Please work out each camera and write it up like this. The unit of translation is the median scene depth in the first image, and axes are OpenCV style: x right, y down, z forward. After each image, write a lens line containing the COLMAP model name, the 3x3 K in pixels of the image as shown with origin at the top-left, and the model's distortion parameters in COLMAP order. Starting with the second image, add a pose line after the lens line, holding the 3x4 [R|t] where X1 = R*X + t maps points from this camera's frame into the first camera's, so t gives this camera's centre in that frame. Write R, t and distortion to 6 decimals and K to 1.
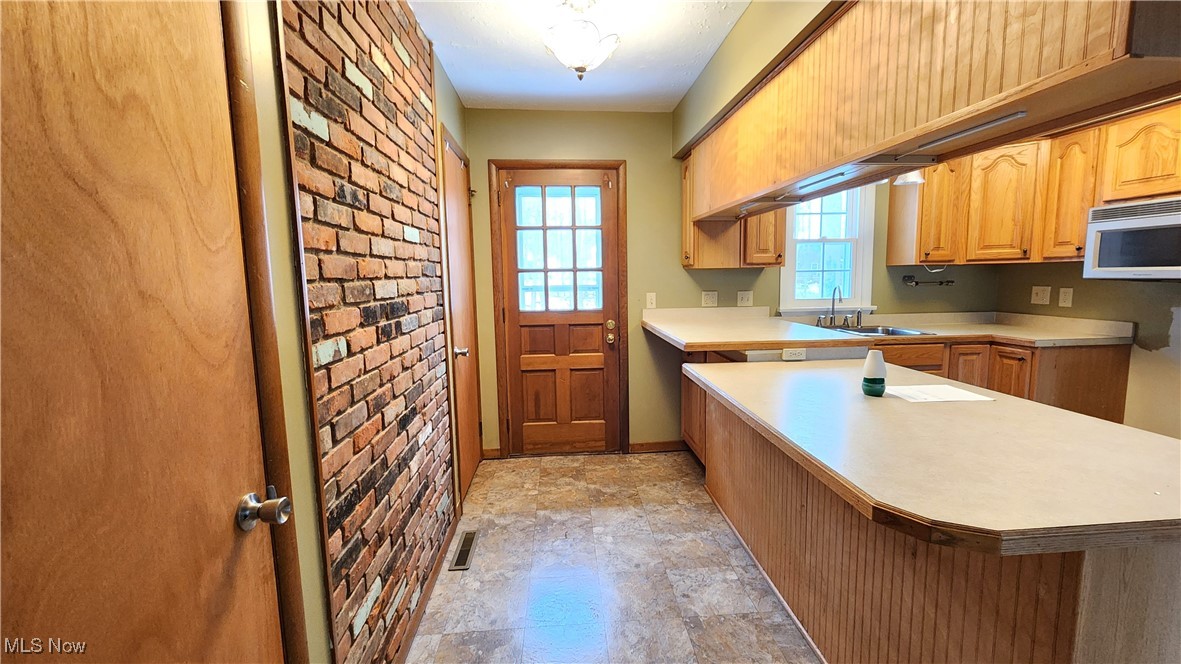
lens RADIAL K [[483.6, 0, 590.8], [0, 483.6, 330.3], [0, 0, 1]] dist [0.000615, -0.000046]
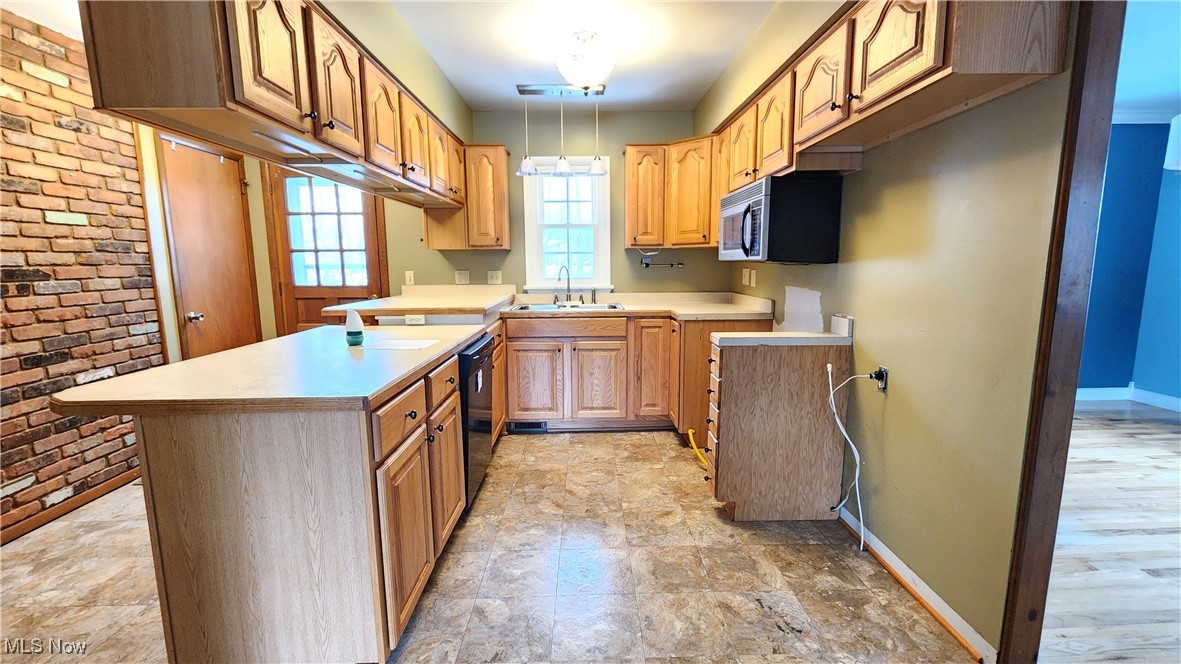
lens RADIAL K [[483.6, 0, 594.0], [0, 483.6, 329.9], [0, 0, 1]] dist [0.000615, -0.000046]
pose [[0.998524, 0.016315, -0.051809, 0.634907], [-0.014952, 0.999535, 0.026580, 0.024785], [0.052219, -0.025766, 0.998303, -0.122073]]
